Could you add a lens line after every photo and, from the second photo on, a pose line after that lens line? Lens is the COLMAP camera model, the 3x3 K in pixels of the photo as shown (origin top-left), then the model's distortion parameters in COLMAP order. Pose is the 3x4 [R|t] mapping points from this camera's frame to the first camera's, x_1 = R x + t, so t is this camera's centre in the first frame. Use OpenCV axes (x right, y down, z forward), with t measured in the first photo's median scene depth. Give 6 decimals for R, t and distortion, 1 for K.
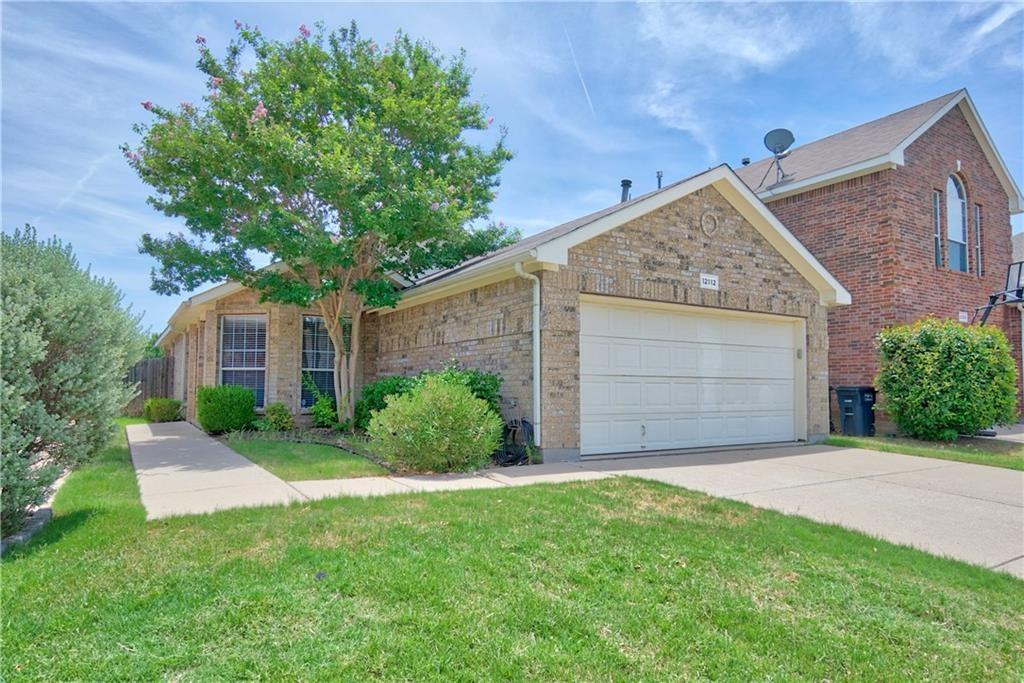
lens RADIAL K [[629.4, 0, 510.9], [0, 629.4, 344.4], [0, 0, 1]] dist [-0.000849, 0.000033]
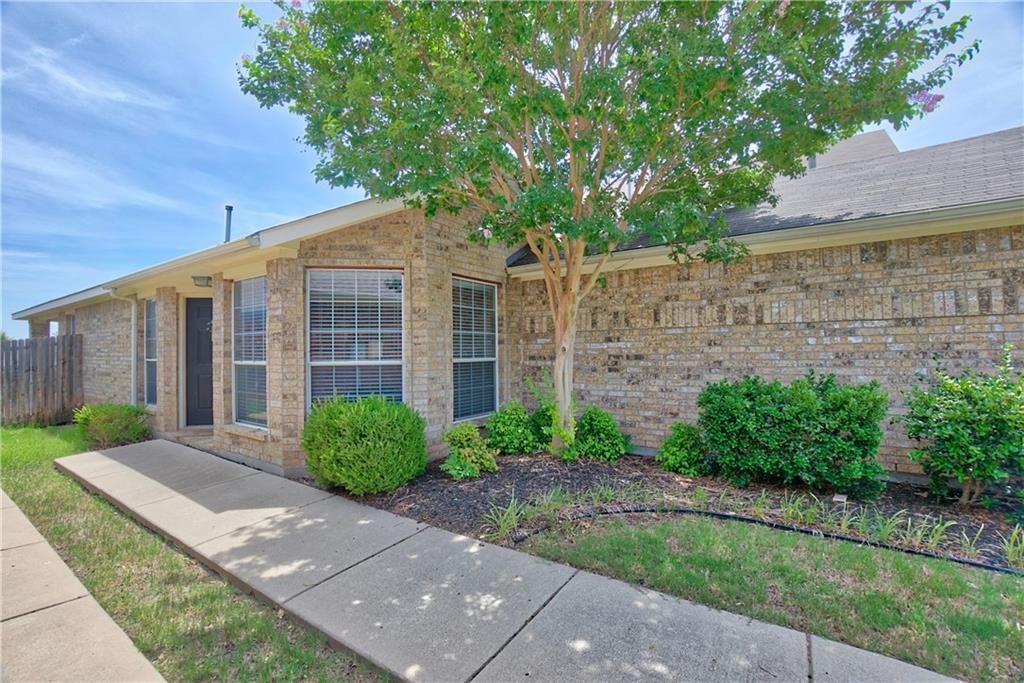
lens RADIAL K [[447.7, 0, 512.7], [0, 447.7, 335.8], [0, 0, 1]] dist [-0.036142, 0.002107]
pose [[0.914797, -0.008421, 0.403827, -0.459020], [-0.008285, 0.999181, 0.039604, -0.003569], [-0.403829, -0.039575, 0.913978, 0.571002]]
